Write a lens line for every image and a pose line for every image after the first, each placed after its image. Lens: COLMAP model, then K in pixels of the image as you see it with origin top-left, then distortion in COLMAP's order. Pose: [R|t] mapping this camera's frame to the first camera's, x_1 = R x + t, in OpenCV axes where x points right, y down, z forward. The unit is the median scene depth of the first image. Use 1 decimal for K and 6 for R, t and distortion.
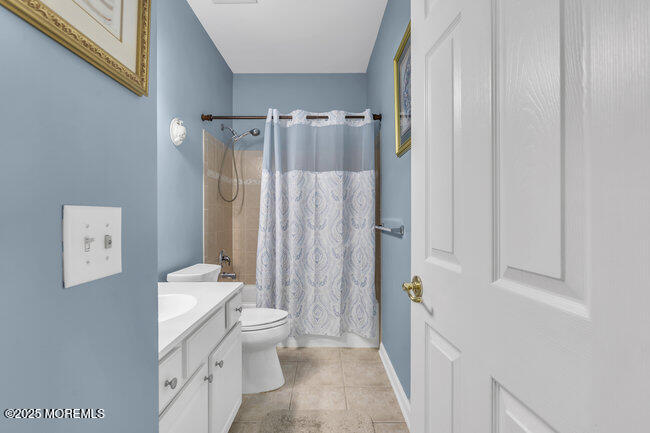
lens RADIAL K [[293.4, 0, 325.8], [0, 293.4, 215.8], [0, 0, 1]] dist [-0.009938, 0.000194]
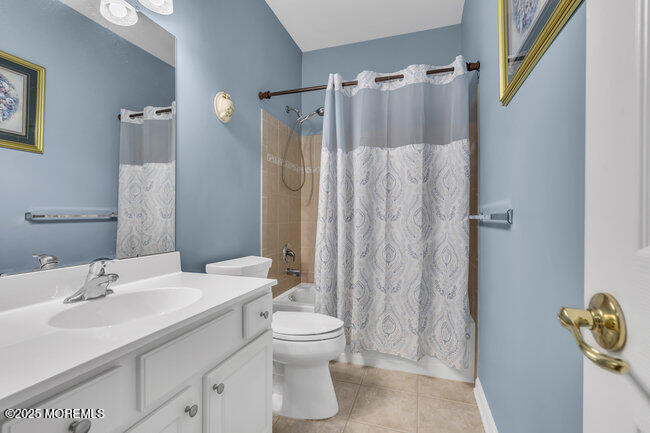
lens RADIAL K [[293.4, 0, 325.0], [0, 293.4, 216.8], [0, 0, 1]] dist [-0.009938, 0.000194]
pose [[0.948095, 0.006044, -0.317930, 0.059944], [-0.007342, 0.999969, -0.002885, 0.040682], [0.317903, 0.005069, 0.948110, 0.199997]]
